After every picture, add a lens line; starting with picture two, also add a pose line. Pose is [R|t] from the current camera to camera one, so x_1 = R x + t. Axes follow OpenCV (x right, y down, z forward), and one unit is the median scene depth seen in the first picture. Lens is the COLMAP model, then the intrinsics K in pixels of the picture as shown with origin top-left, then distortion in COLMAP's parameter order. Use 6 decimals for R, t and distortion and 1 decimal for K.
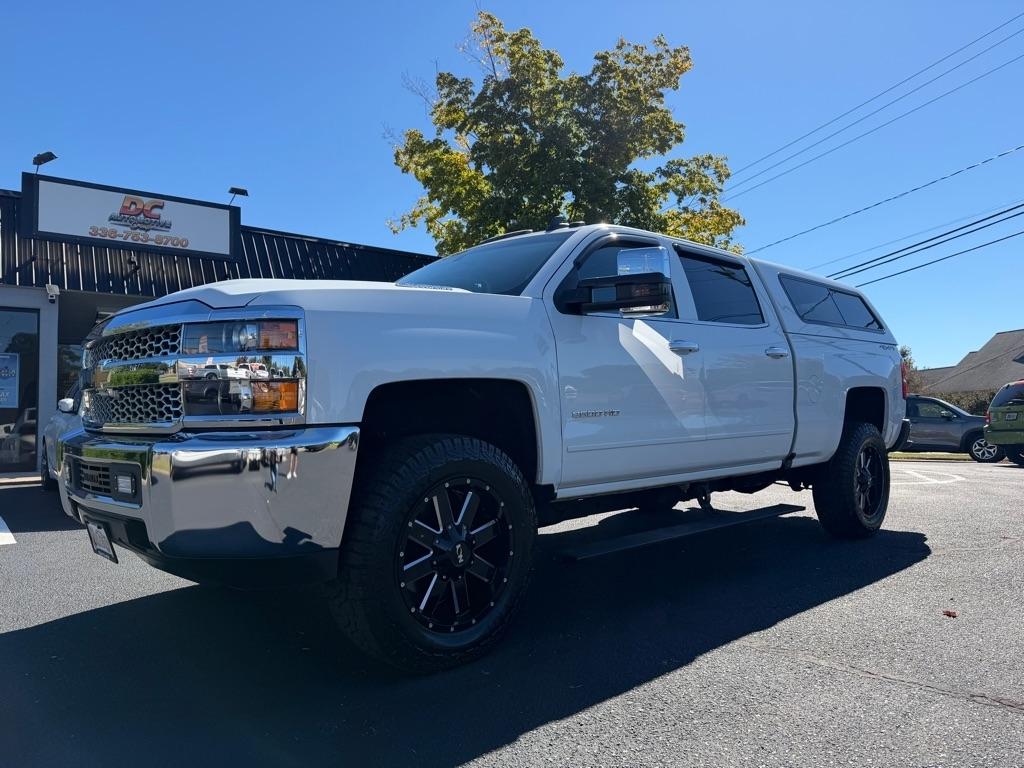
lens RADIAL K [[727.1, 0, 513.3], [0, 727.1, 378.0], [0, 0, 1]] dist [0.037429, -0.045687]
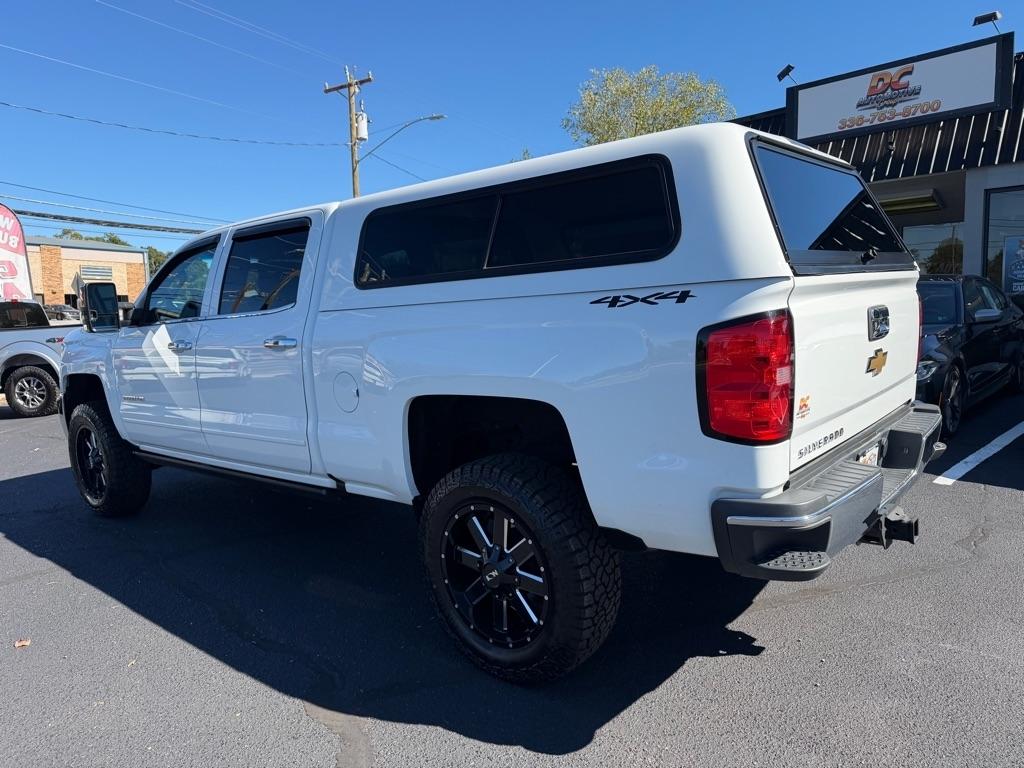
lens RADIAL K [[727.1, 0, 506.2], [0, 727.1, 386.8], [0, 0, 1]] dist [0.037429, -0.045687]
pose [[0.090298, 0.125242, -0.988008, 0.451118], [0.097999, 0.986129, 0.133961, -0.026873], [0.991081, -0.108921, 0.076772, 0.454245]]
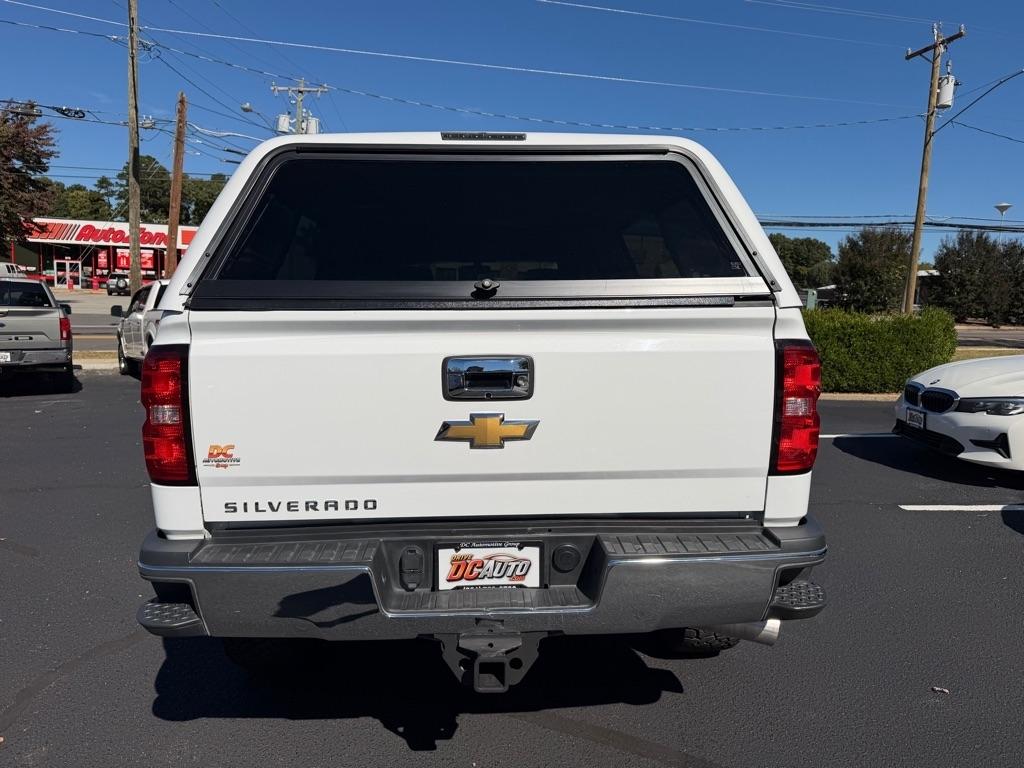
lens RADIAL K [[727.1, 0, 506.9], [0, 727.1, 387.6], [0, 0, 1]] dist [0.037429, -0.045687]
pose [[-0.640380, 0.102016, -0.761253, 0.376210], [0.043854, 0.994379, 0.096366, -0.019912], [0.766805, 0.028327, -0.641254, 0.652319]]
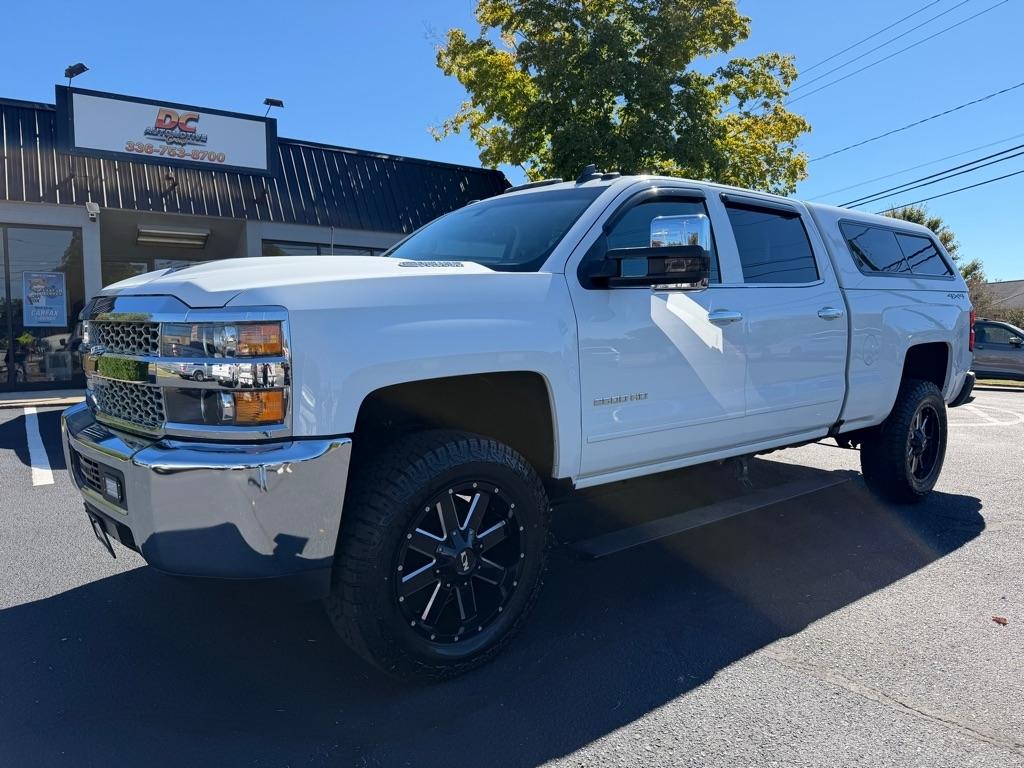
lens RADIAL K [[727.1, 0, 514.3], [0, 727.1, 377.5], [0, 0, 1]] dist [0.037429, -0.045687]
pose [[0.997782, 0.019273, -0.063712, 0.010437], [-0.010950, 0.991650, 0.128490, -0.026516], [0.065656, -0.127508, 0.989662, 0.023652]]
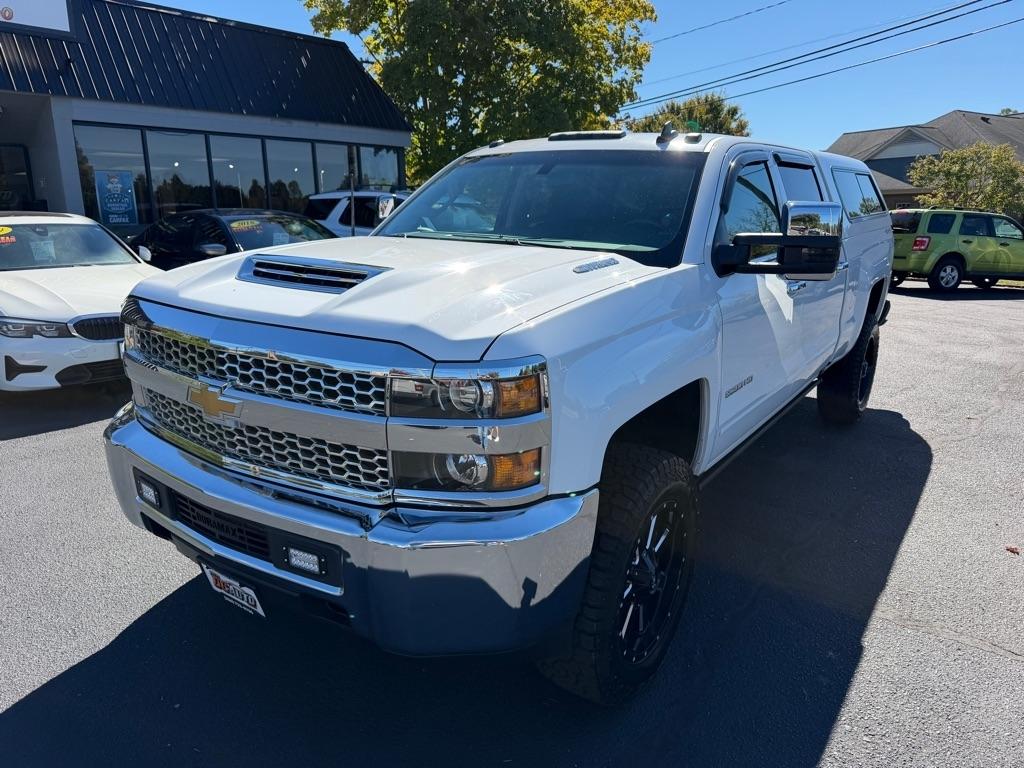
lens RADIAL K [[727.1, 0, 516.9], [0, 727.1, 383.6], [0, 0, 1]] dist [0.037429, -0.045687]
pose [[0.979360, -0.028243, 0.200140, -0.097094], [-0.032157, 0.955805, 0.292236, -0.060196], [-0.199548, -0.292641, 0.935169, 0.054993]]
